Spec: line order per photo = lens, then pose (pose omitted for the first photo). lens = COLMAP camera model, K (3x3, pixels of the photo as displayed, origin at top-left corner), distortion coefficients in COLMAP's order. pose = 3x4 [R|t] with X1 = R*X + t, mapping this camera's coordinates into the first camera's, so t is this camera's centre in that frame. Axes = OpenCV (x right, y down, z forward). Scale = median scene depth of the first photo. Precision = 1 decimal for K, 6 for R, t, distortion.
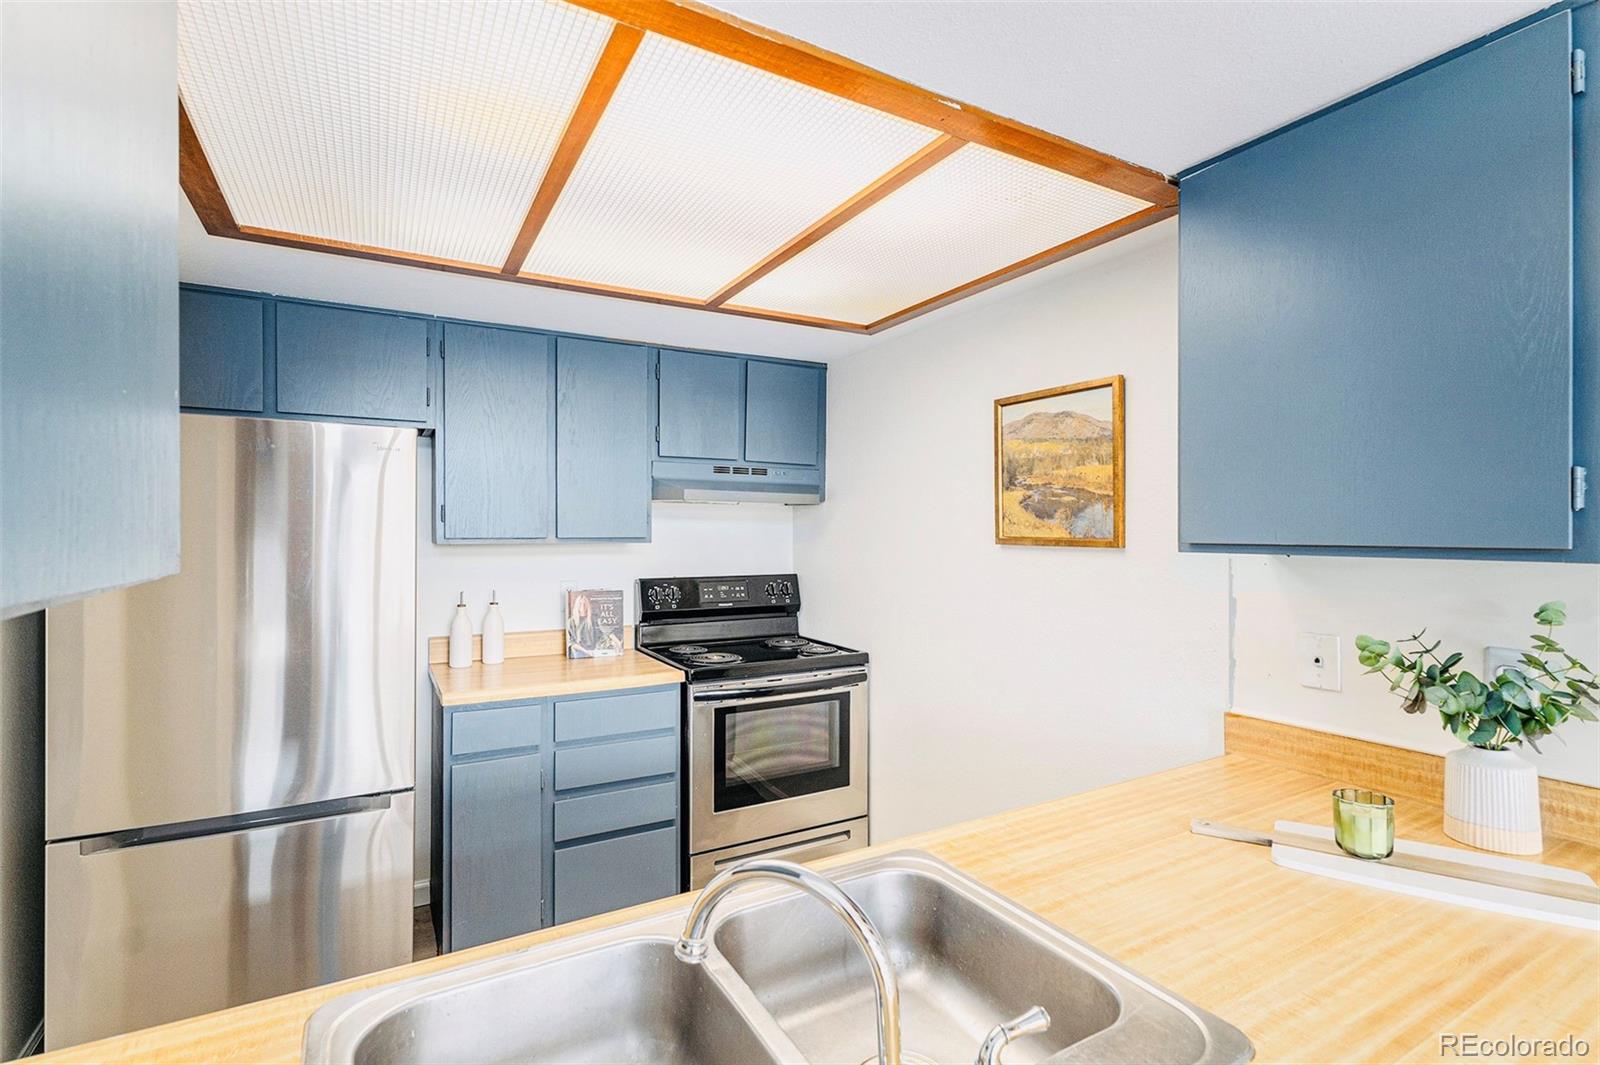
lens RADIAL K [[761.4, 0, 817.2], [0, 761.4, 523.5], [0, 0, 1]] dist [0.004187, -0.001961]
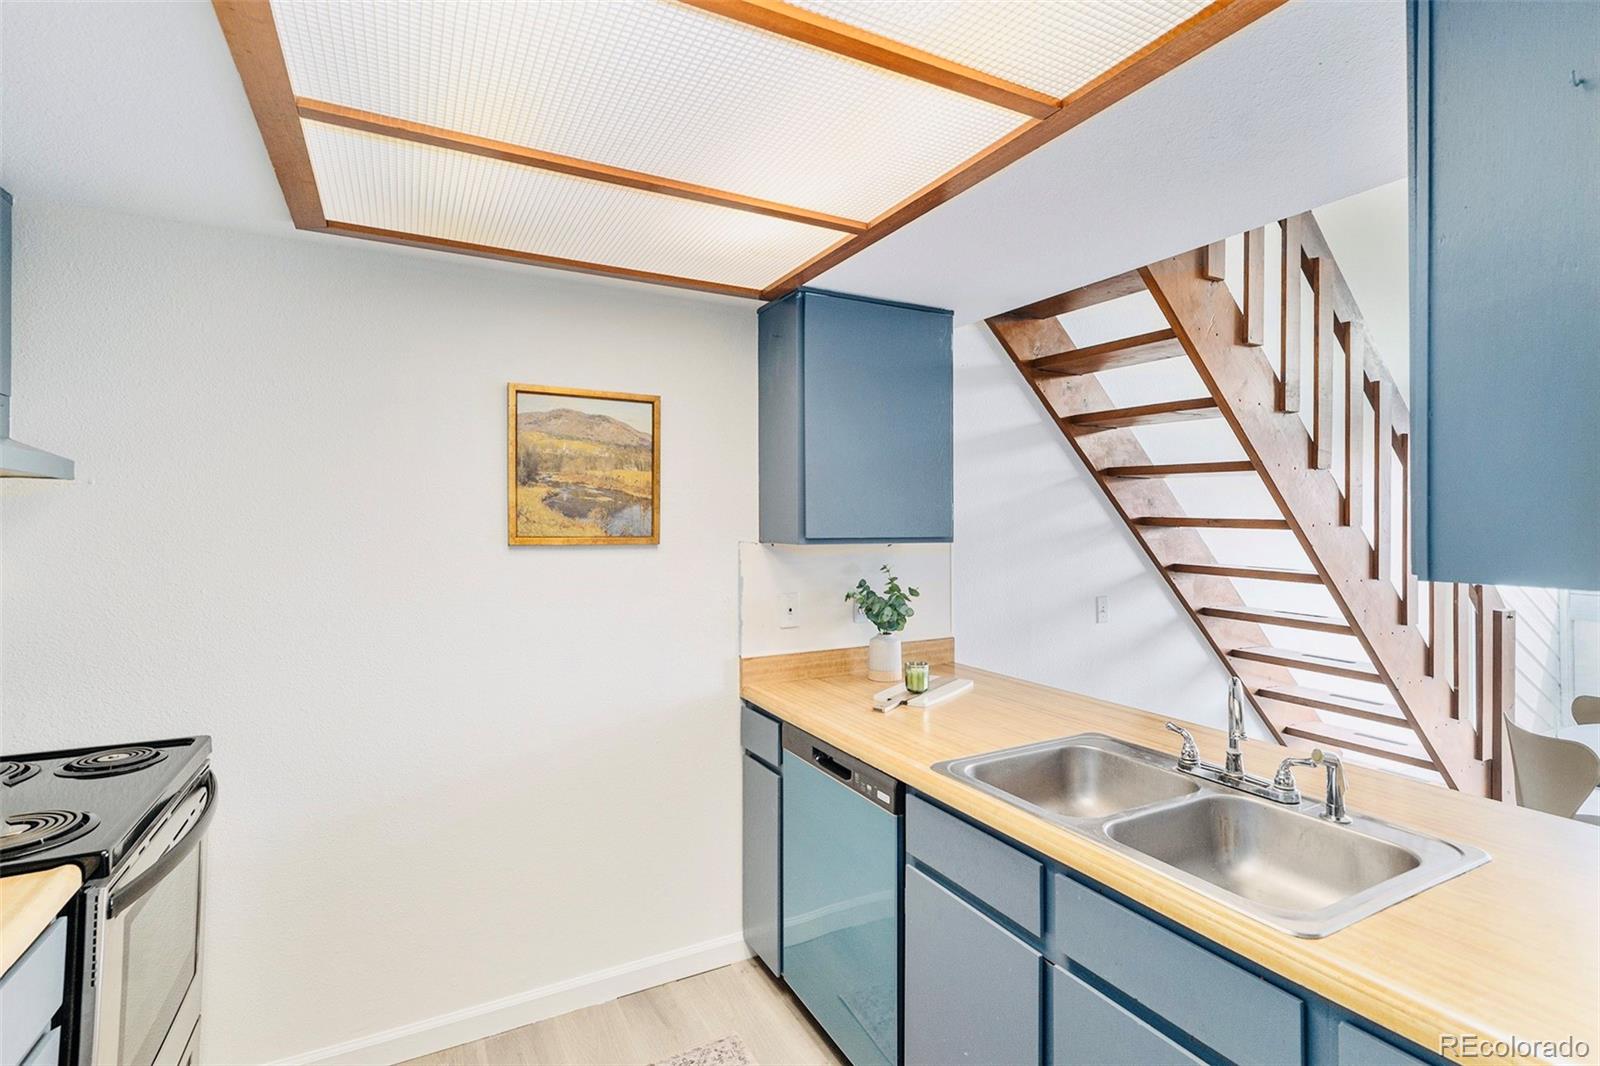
lens RADIAL K [[761.4, 0, 817.1], [0, 761.4, 532.0], [0, 0, 1]] dist [0.004187, -0.001961]
pose [[0.034056, -0.007863, 0.999389, -0.700689], [-0.008677, 0.999929, 0.008163, 0.001538], [-0.999382, -0.008950, 0.033986, 0.663955]]
